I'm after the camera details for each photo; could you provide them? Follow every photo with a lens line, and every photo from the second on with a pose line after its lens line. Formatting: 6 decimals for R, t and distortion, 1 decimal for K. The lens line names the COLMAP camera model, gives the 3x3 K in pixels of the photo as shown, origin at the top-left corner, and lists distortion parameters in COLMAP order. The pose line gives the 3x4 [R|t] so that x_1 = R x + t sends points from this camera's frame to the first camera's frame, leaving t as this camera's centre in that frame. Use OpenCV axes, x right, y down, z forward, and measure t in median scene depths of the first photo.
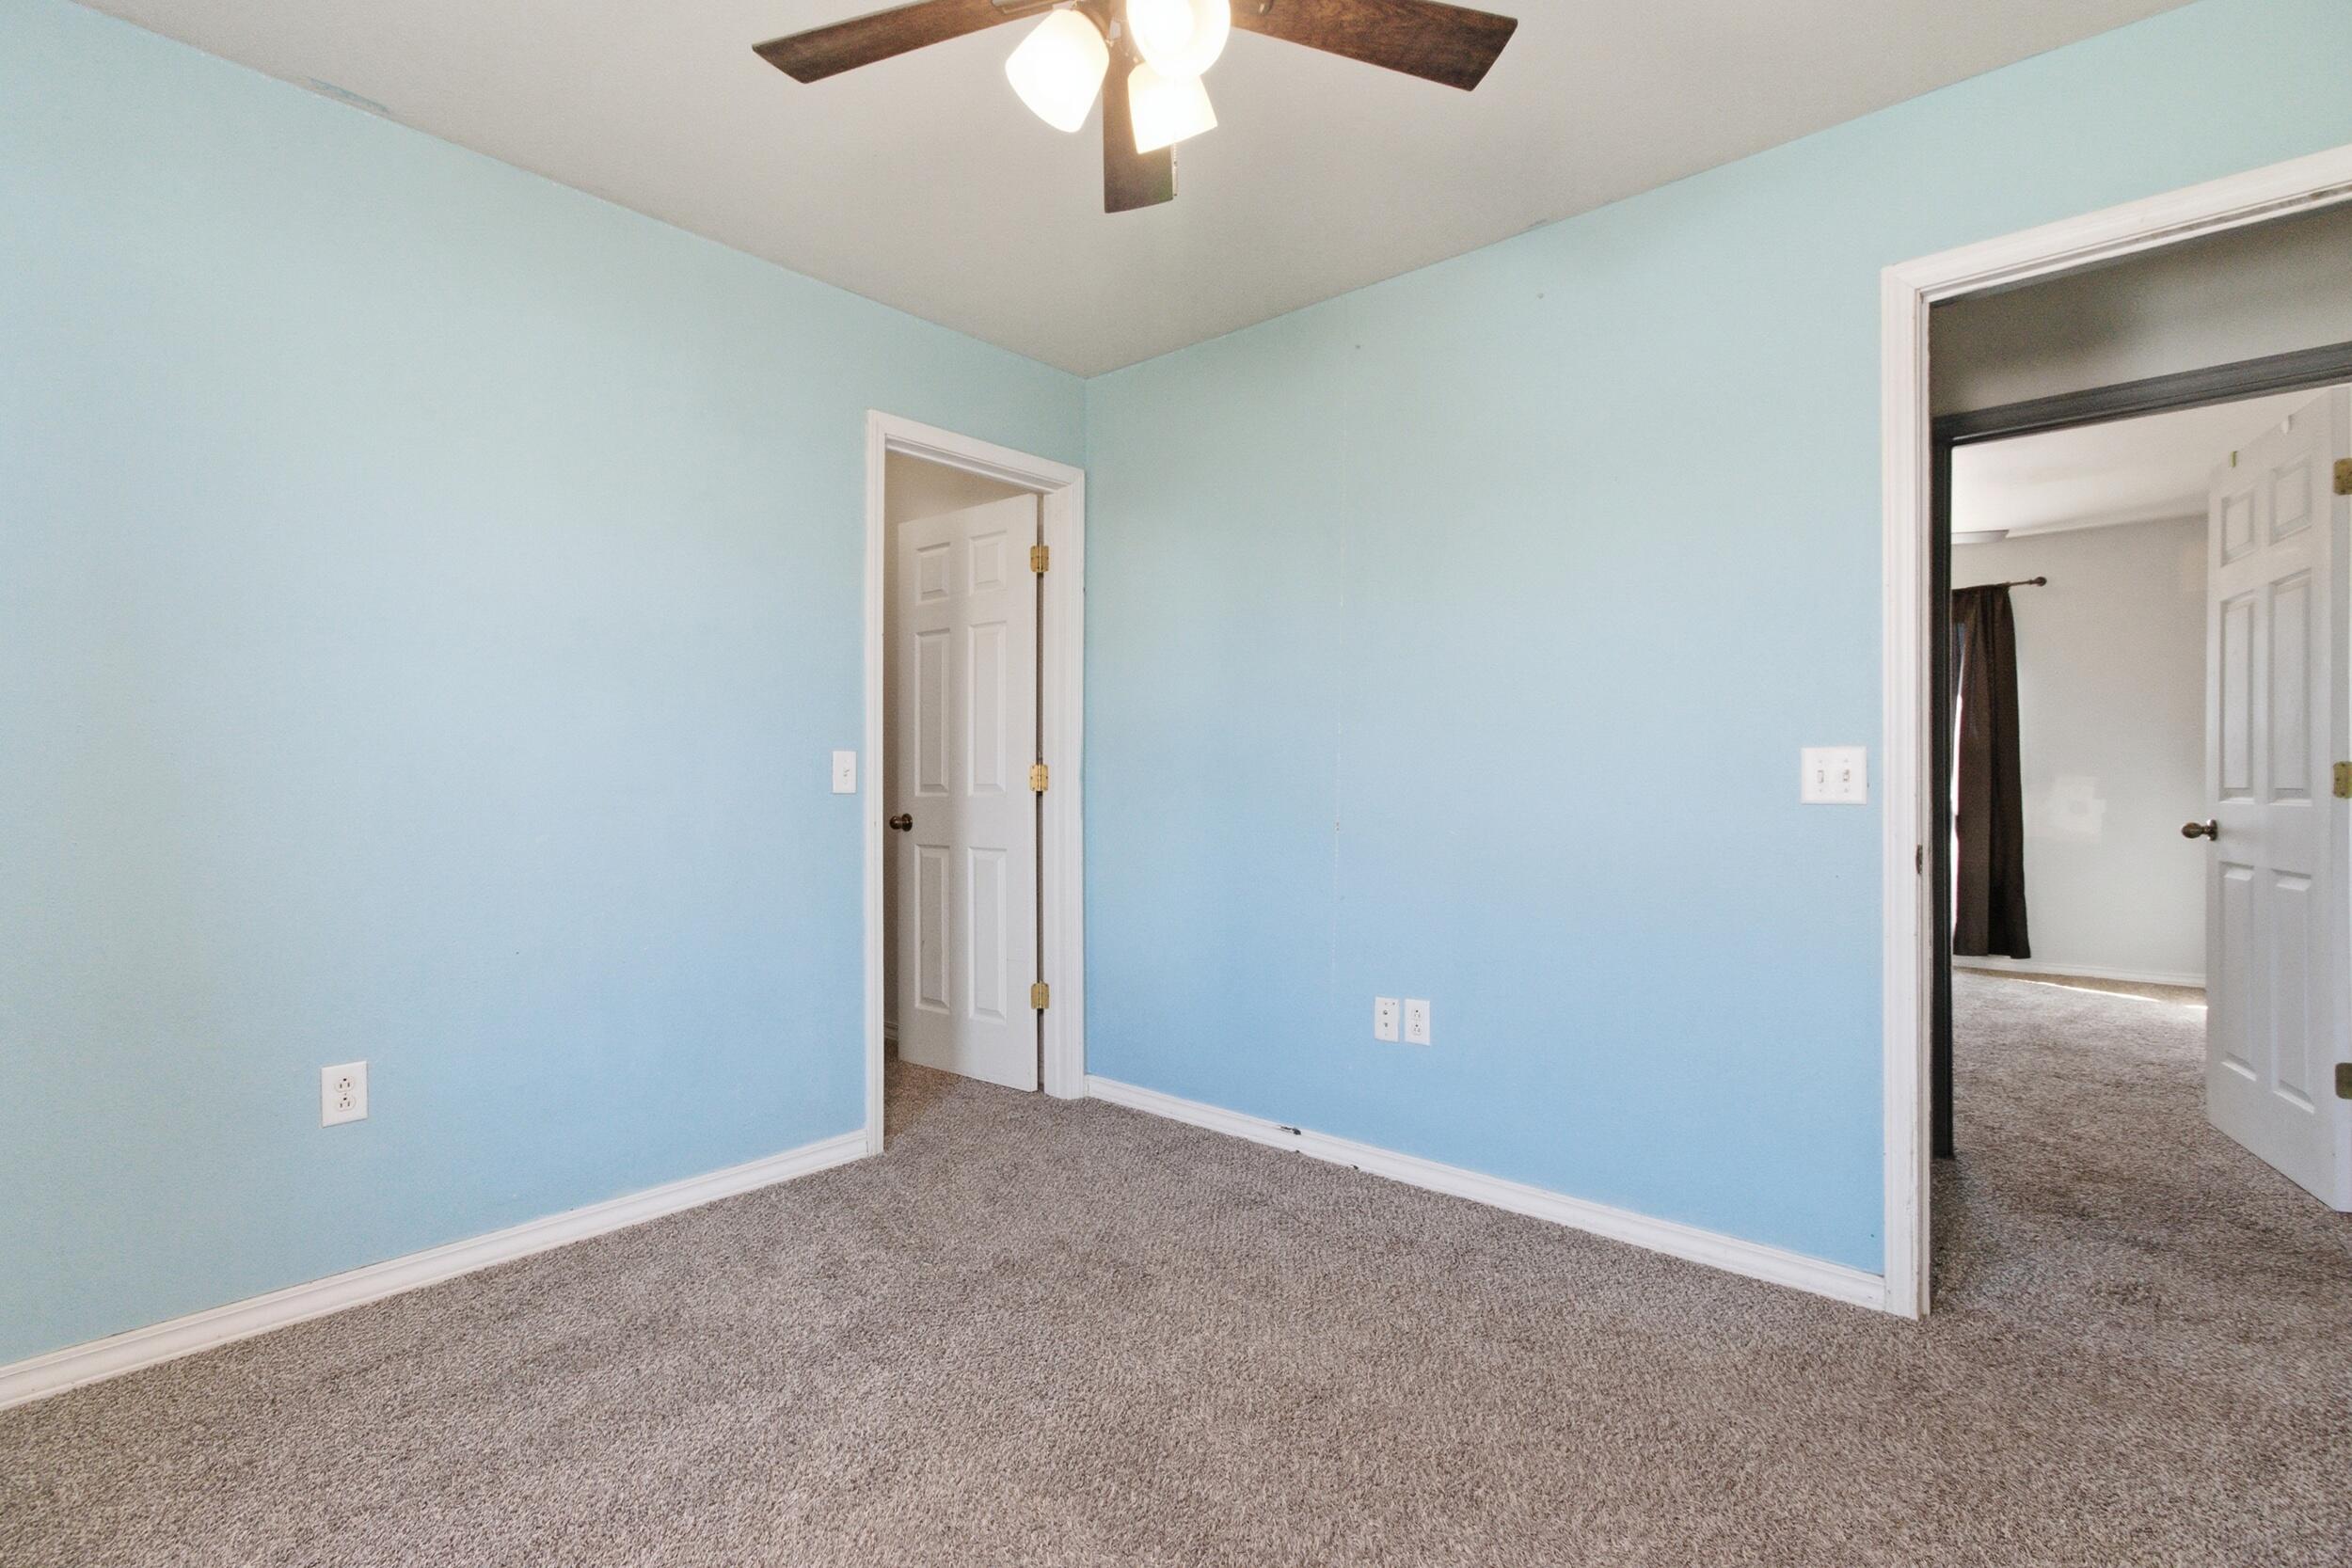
lens RADIAL K [[1113.4, 0, 1171.9], [0, 1113.4, 770.3], [0, 0, 1]] dist [0.000178, -0.000389]
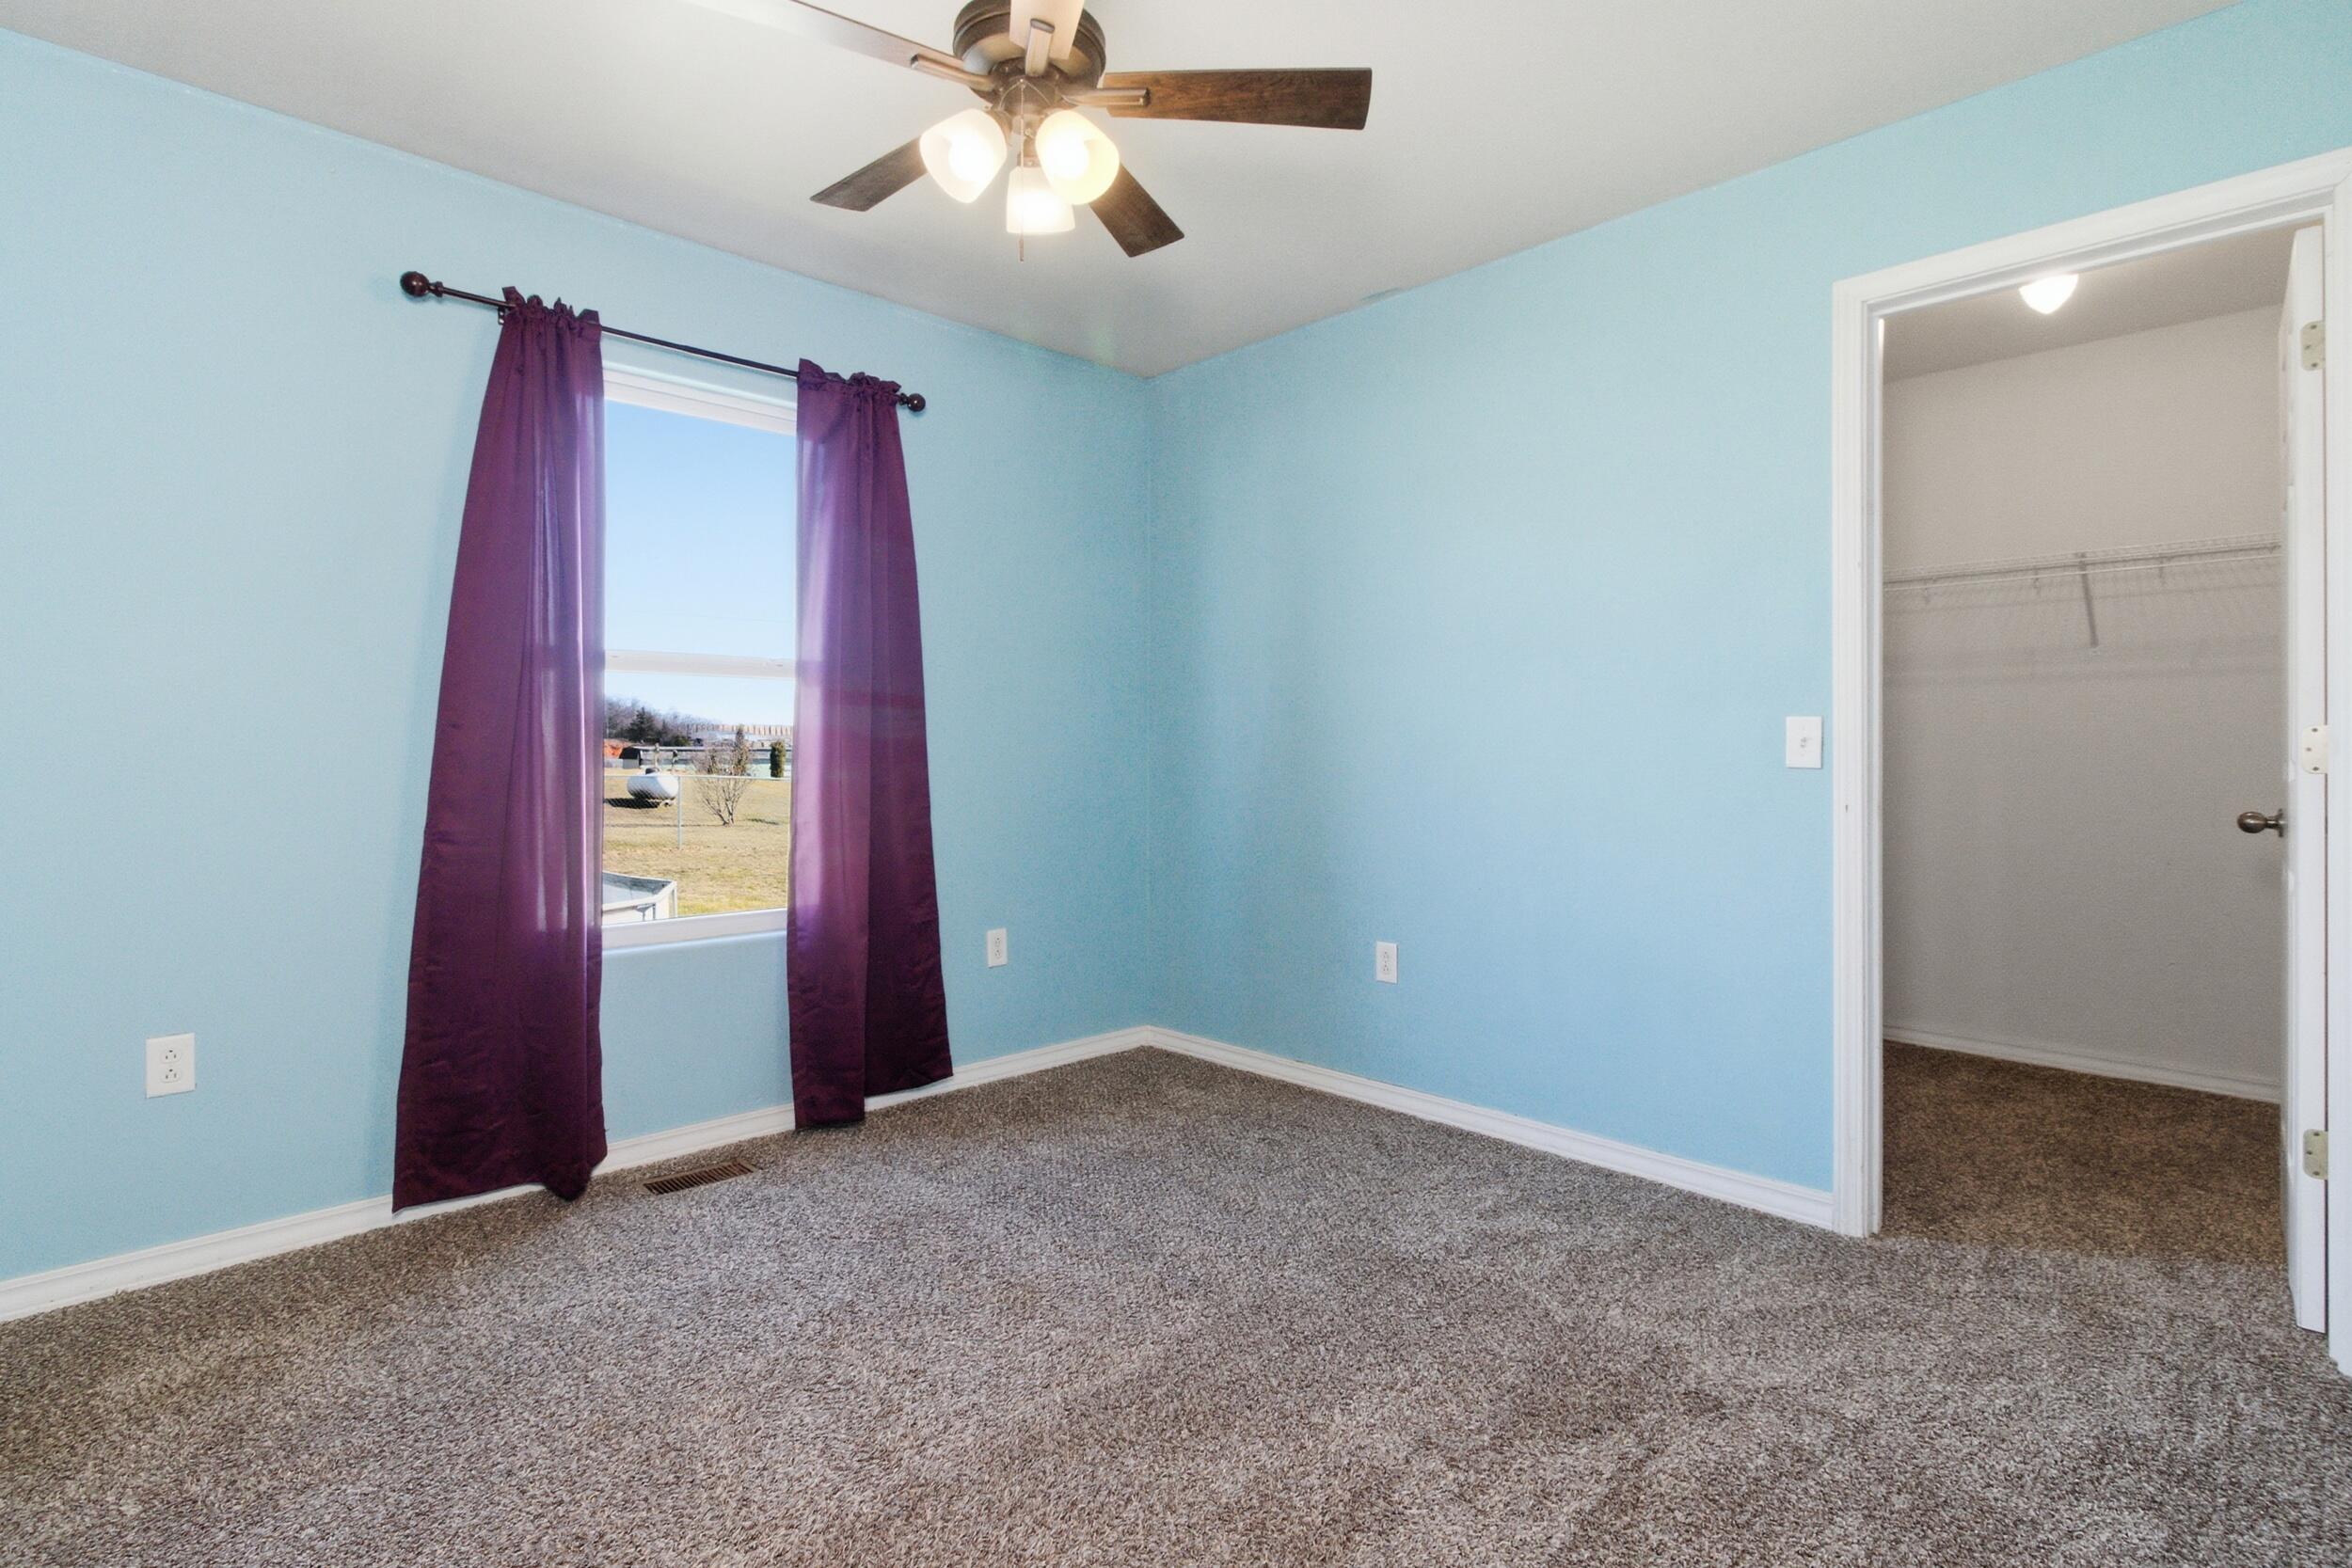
lens RADIAL K [[1113.4, 0, 1171.9], [0, 1113.4, 770.3], [0, 0, 1]] dist [0.000178, -0.000389]
pose [[-0.072236, 0.006374, -0.997367, 0.695084], [-0.003771, 0.999971, 0.006663, 0.024102], [0.997380, 0.004242, -0.072210, 0.759734]]
